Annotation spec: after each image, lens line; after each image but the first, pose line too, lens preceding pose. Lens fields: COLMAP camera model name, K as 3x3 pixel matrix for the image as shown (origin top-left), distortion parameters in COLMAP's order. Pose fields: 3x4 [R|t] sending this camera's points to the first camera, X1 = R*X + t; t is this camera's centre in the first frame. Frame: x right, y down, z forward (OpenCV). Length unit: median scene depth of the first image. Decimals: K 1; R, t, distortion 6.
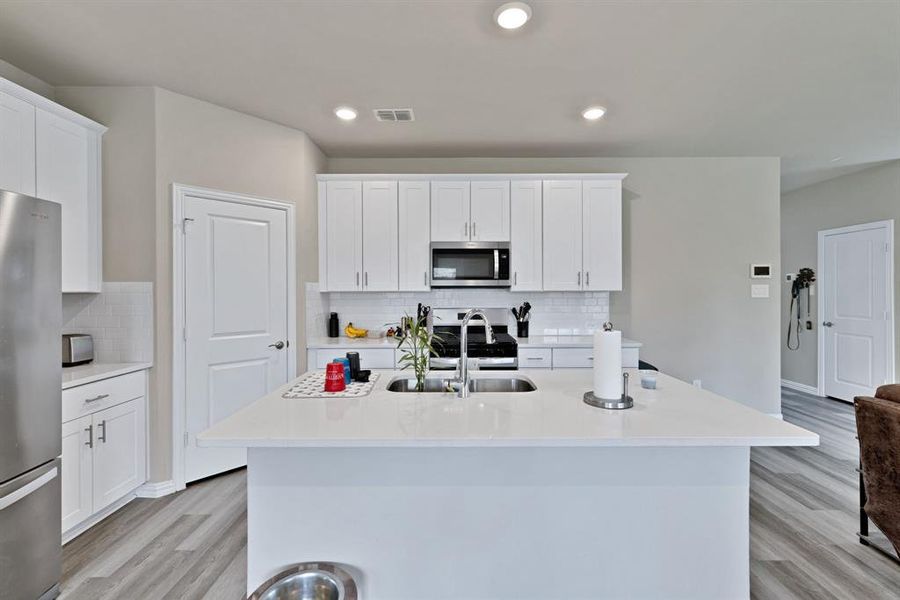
lens RADIAL K [[391.3, 0, 456.4], [0, 391.3, 292.4], [0, 0, 1]] dist [-0.003259, -0.000042]
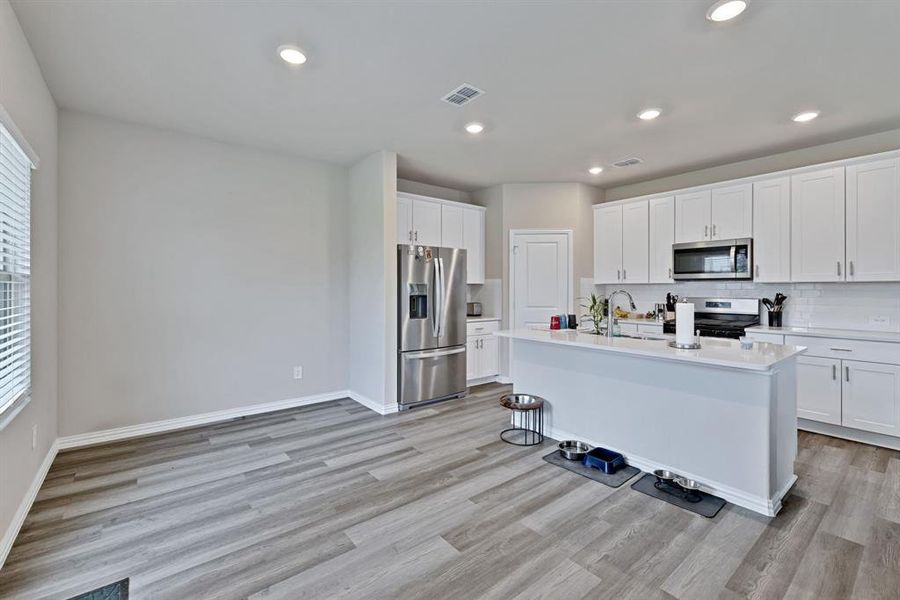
lens RADIAL K [[391.3, 0, 448.3], [0, 391.3, 290.7], [0, 0, 1]] dist [-0.003259, -0.000042]
pose [[0.620675, 0.008121, -0.784026, 0.545408], [-0.003785, 0.999966, 0.007361, 0.017150], [0.784059, -0.001601, 0.620684, -0.411893]]
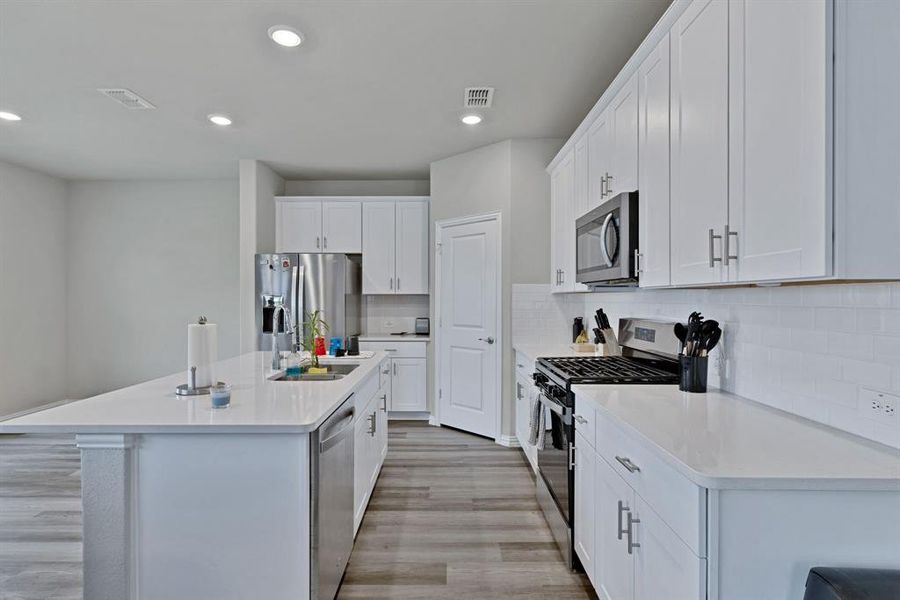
lens RADIAL K [[441.1, 0, 449.2], [0, 441.1, 302.7], [0, 0, 1]] dist [0.001197, 0.000304]
pose [[-0.013137, 0.011967, -0.999842, 0.824125], [-0.000106, 0.999928, 0.011970, 0.010350], [0.999914, 0.000263, -0.013134, 0.896614]]
